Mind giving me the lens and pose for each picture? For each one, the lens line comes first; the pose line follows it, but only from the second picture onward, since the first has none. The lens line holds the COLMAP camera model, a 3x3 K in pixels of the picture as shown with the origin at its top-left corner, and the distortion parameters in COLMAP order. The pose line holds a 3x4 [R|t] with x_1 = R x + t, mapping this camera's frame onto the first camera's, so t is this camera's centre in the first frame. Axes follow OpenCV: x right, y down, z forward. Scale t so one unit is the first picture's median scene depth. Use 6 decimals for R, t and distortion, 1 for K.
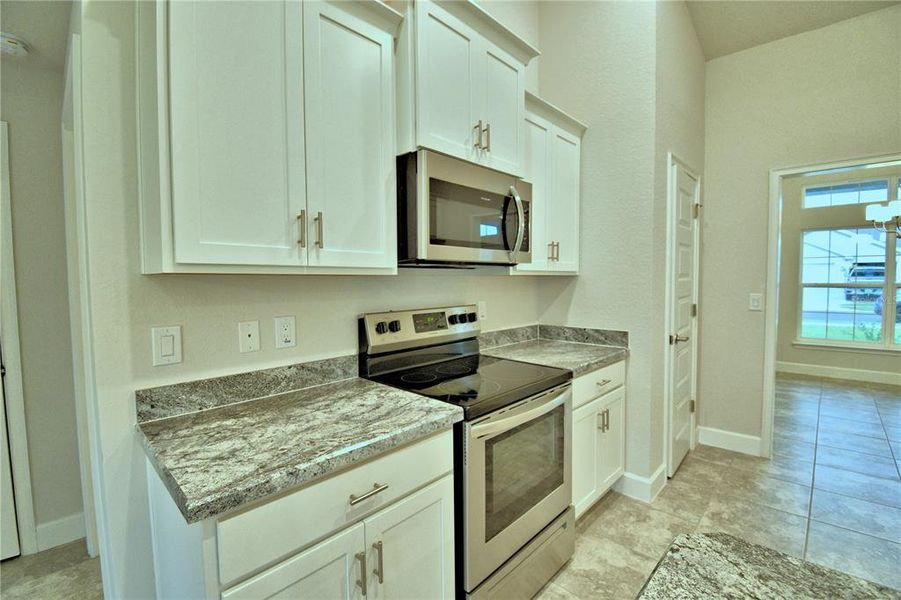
lens RADIAL K [[396.9, 0, 444.6], [0, 396.9, 298.5], [0, 0, 1]] dist [0.010174, -0.019677]
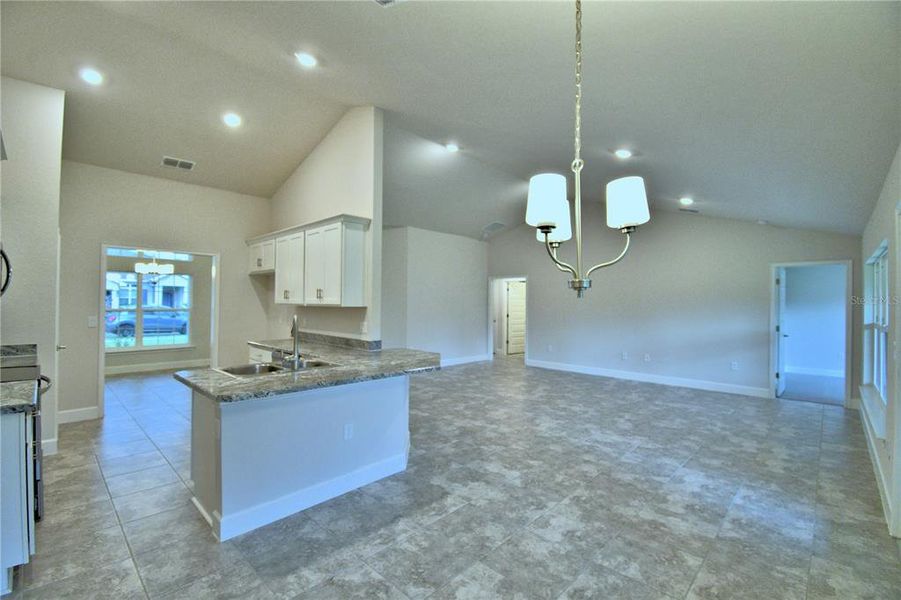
lens RADIAL K [[396.9, 0, 447.0], [0, 396.9, 297.7], [0, 0, 1]] dist [0.010174, -0.019677]
pose [[-0.008358, 0.023077, 0.999699, -1.319931], [0.037664, 0.999032, -0.022747, 0.002593], [-0.999256, 0.037463, -0.009219, -0.674173]]
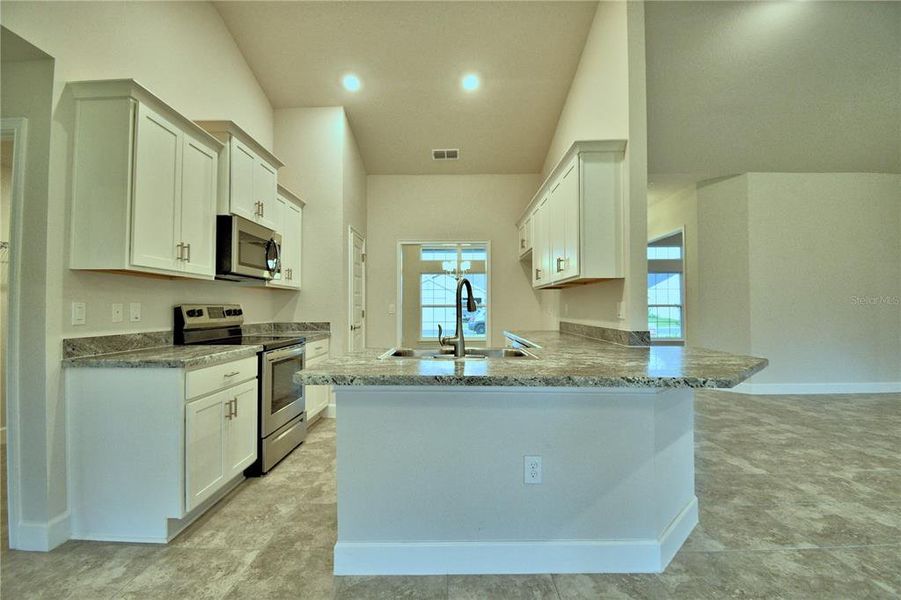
lens RADIAL K [[396.9, 0, 448.0], [0, 396.9, 298.8], [0, 0, 1]] dist [0.010174, -0.019677]
pose [[0.725129, 0.024378, 0.688181, -0.492413], [0.028544, 0.997450, -0.065409, 0.143489], [-0.688021, 0.067073, 0.722584, -0.845098]]
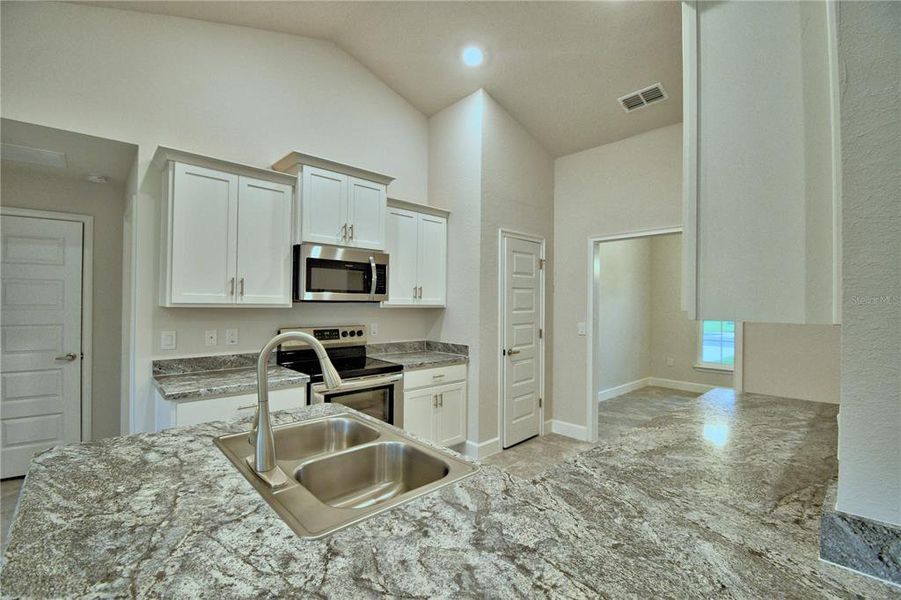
lens RADIAL K [[396.9, 0, 446.2], [0, 396.9, 299.1], [0, 0, 1]] dist [0.010174, -0.019677]
pose [[0.998194, 0.020679, -0.056405, 0.599842], [-0.023789, 0.998201, -0.055040, -0.011745], [0.055165, 0.056283, 0.996890, -0.699151]]
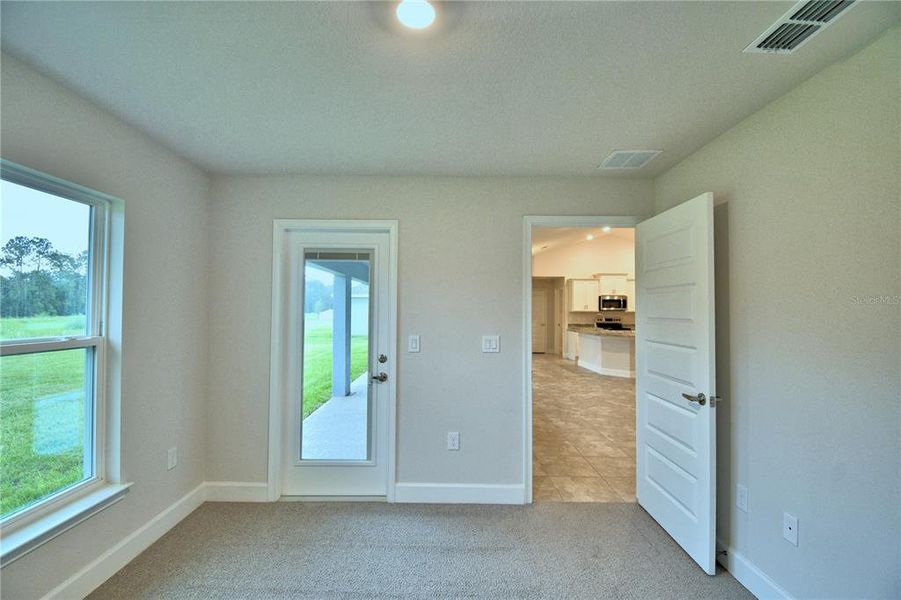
lens RADIAL K [[396.9, 0, 443.9], [0, 396.9, 297.9], [0, 0, 1]] dist [0.010174, -0.019677]
pose [[0.698949, -0.004421, -0.715157, 2.633707], [-0.048318, 0.997404, -0.053389, 0.179163], [0.713537, 0.071871, 0.696921, -5.194780]]
